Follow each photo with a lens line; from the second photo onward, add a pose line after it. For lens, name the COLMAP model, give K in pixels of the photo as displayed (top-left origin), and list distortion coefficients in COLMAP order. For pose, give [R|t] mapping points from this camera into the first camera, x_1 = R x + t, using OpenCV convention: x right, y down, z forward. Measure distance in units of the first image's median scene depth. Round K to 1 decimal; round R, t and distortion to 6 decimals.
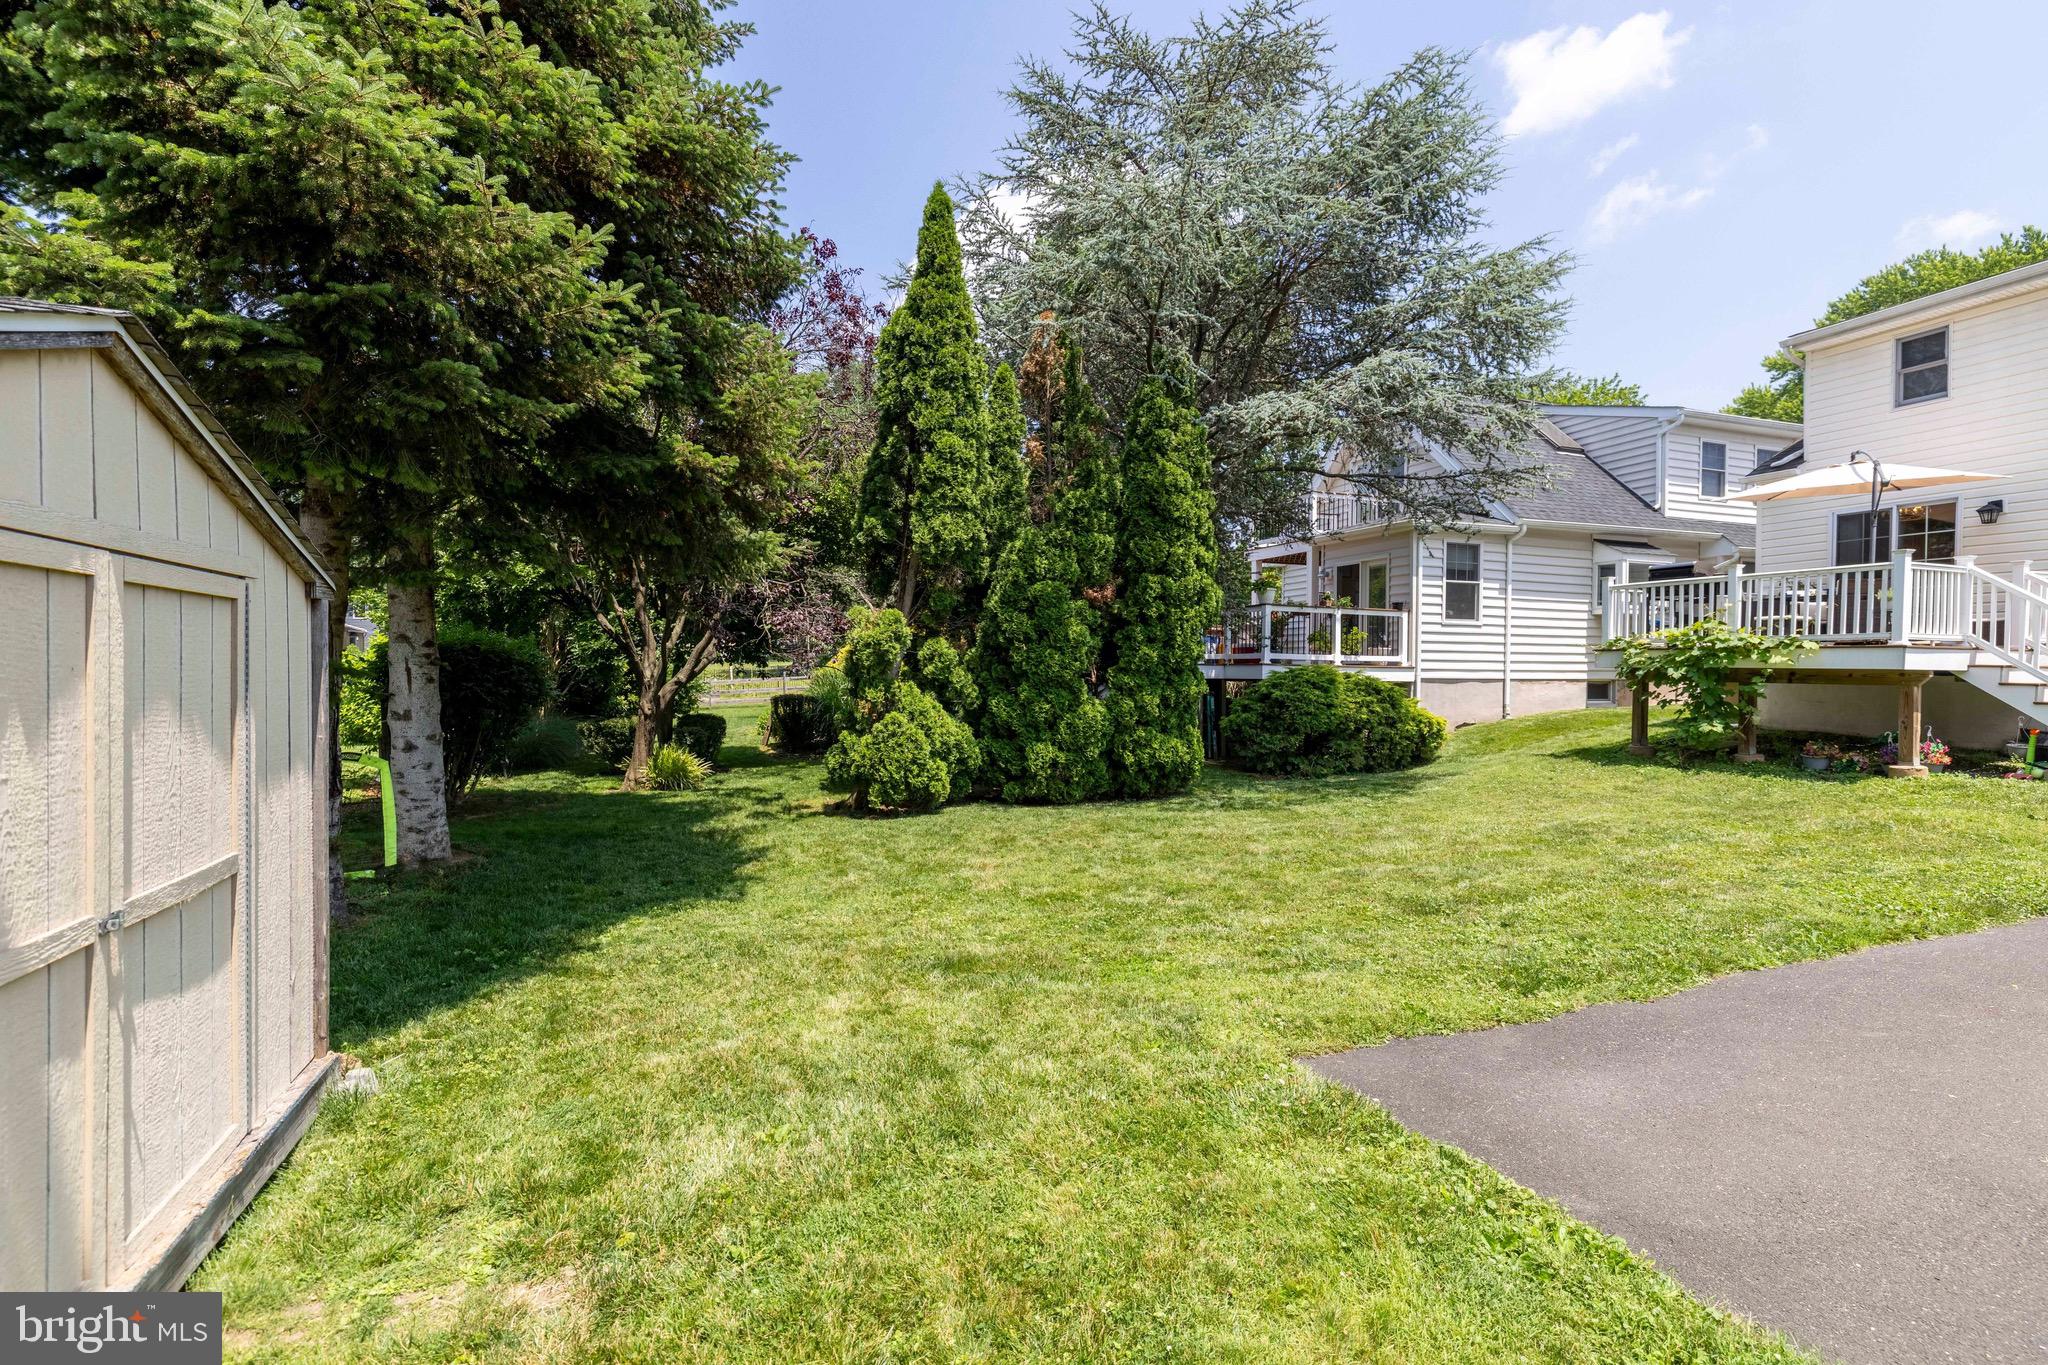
lens RADIAL K [[933.5, 0, 1031.1], [0, 933.5, 676.8], [0, 0, 1]] dist [0.002626, -0.000007]
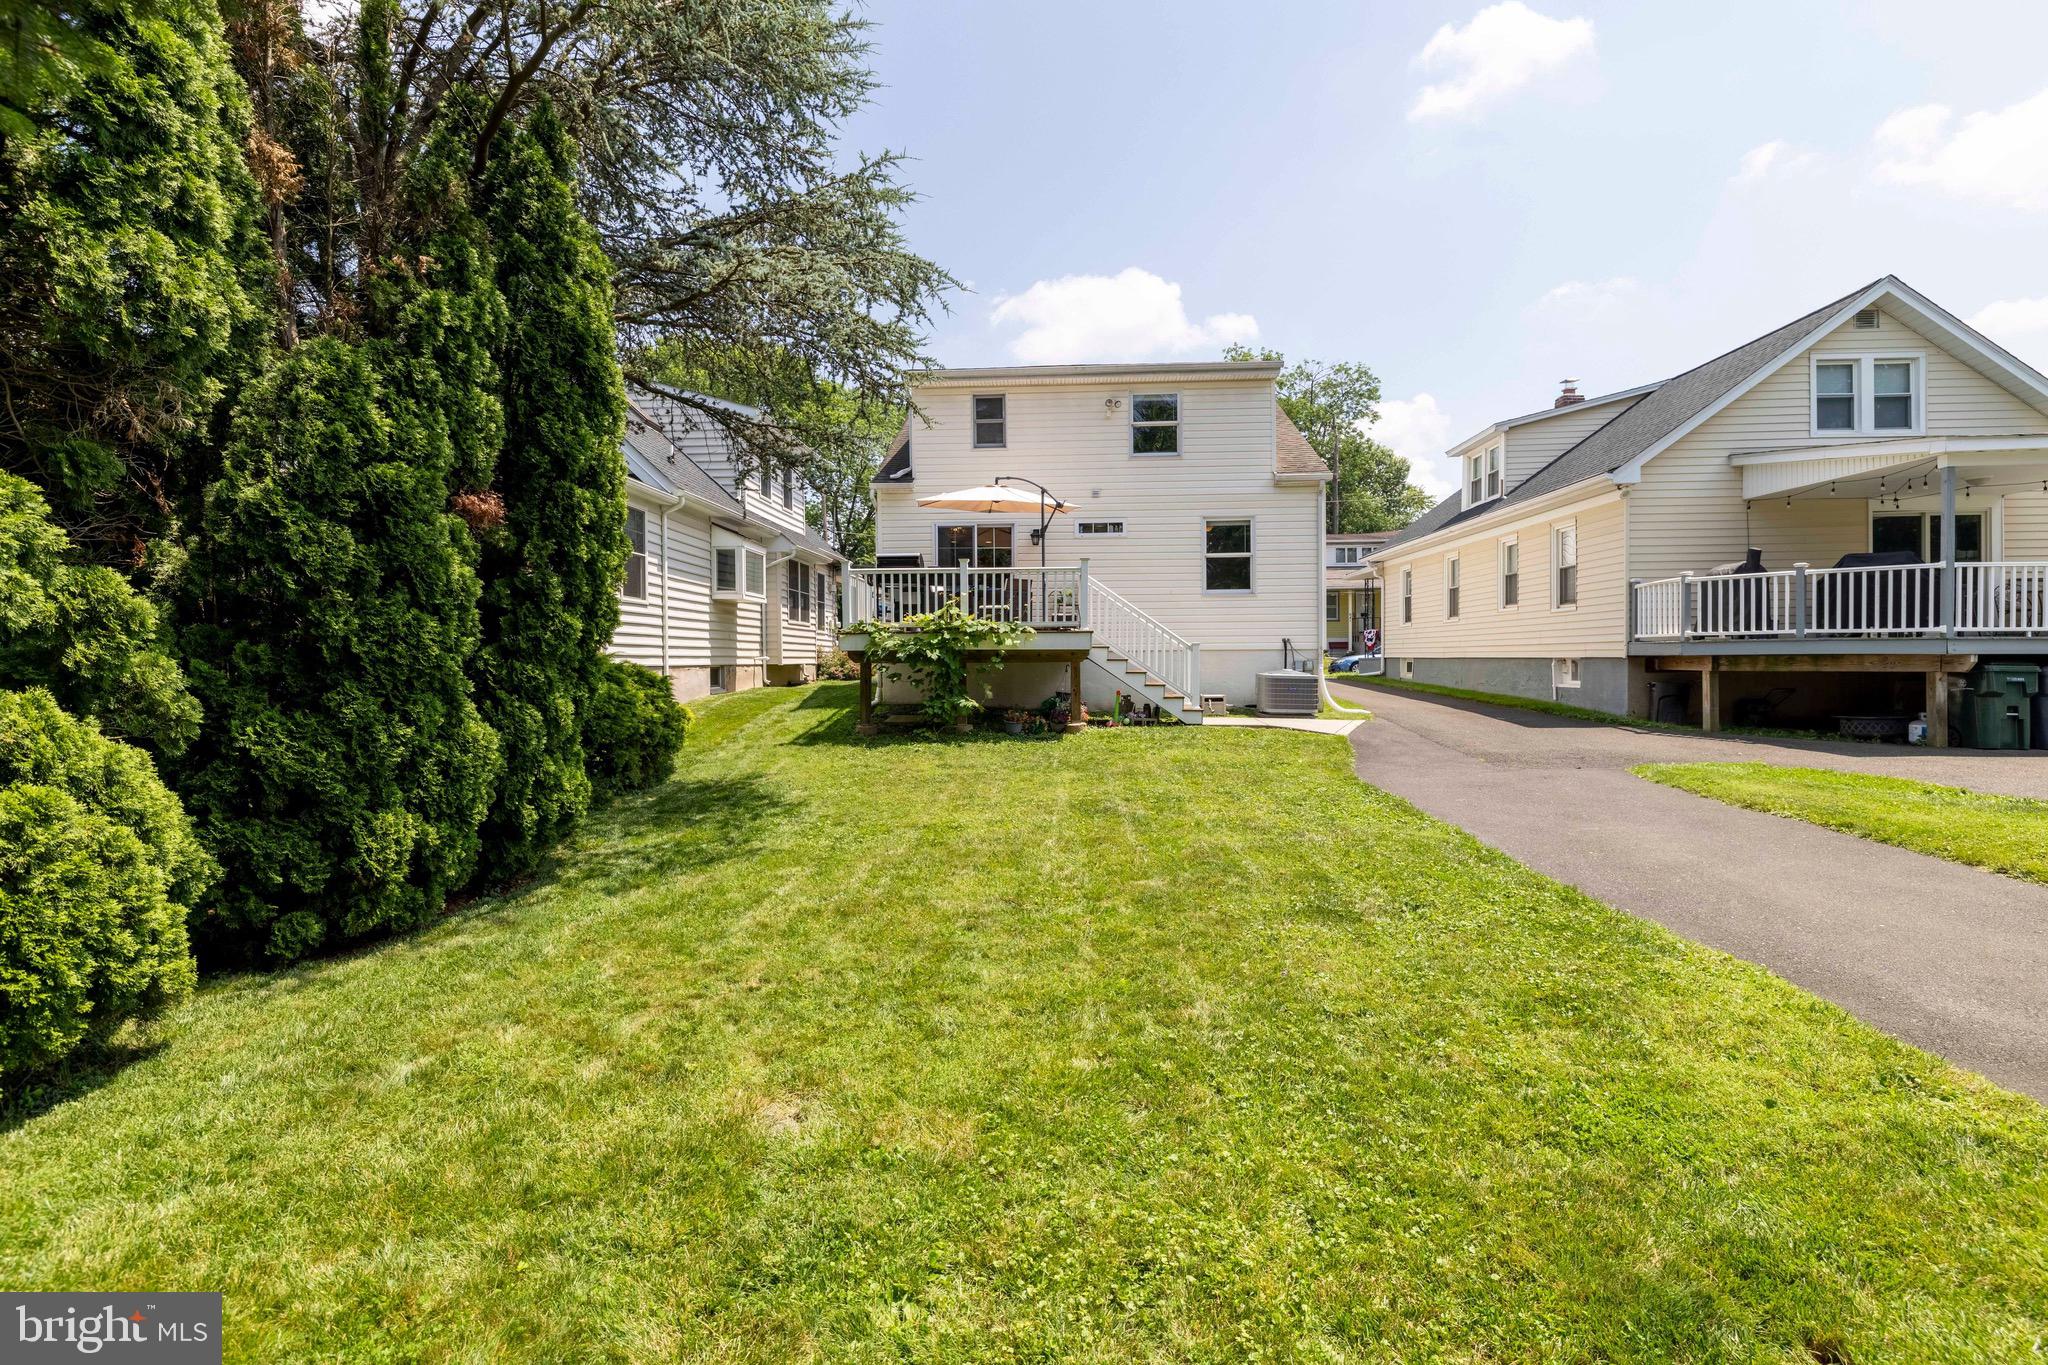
lens RADIAL K [[933.5, 0, 1032.3], [0, 933.5, 663.2], [0, 0, 1]] dist [0.002626, -0.000007]
pose [[0.399576, -0.015432, 0.916570, -0.275785], [0.021667, 0.999738, 0.007387, 0.000728], [-0.916444, 0.016908, 0.399806, 0.505209]]
